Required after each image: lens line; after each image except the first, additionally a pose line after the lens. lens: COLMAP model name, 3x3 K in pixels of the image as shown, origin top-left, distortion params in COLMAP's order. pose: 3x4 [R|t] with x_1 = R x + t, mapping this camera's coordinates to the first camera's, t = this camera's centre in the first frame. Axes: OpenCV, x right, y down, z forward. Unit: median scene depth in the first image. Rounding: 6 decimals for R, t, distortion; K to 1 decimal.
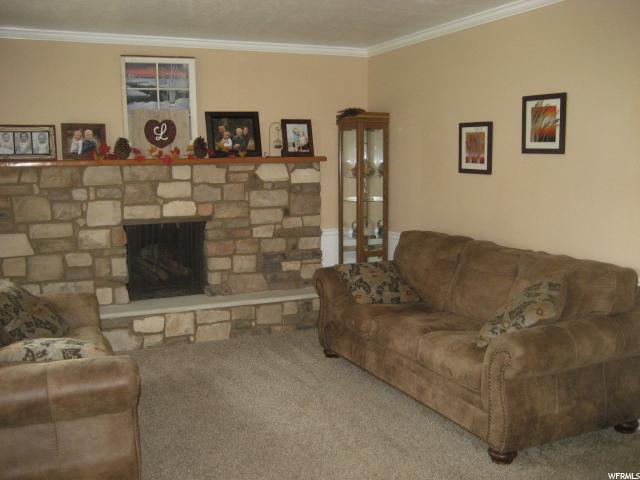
lens RADIAL K [[645.8, 0, 320.0], [0, 645.8, 240.0], [0, 0, 1]] dist [-0.097075, 0.028945]
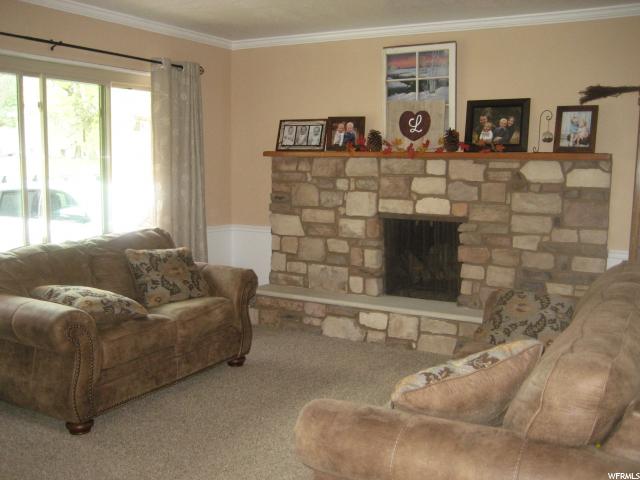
lens RADIAL K [[645.8, 0, 320.0], [0, 645.8, 240.0], [0, 0, 1]] dist [-0.097075, 0.028945]
pose [[0.607774, 0.112684, -0.786074, 0.435280], [-0.118133, 0.991696, 0.050822, -0.029096], [0.785274, 0.061973, 0.616039, 0.310136]]
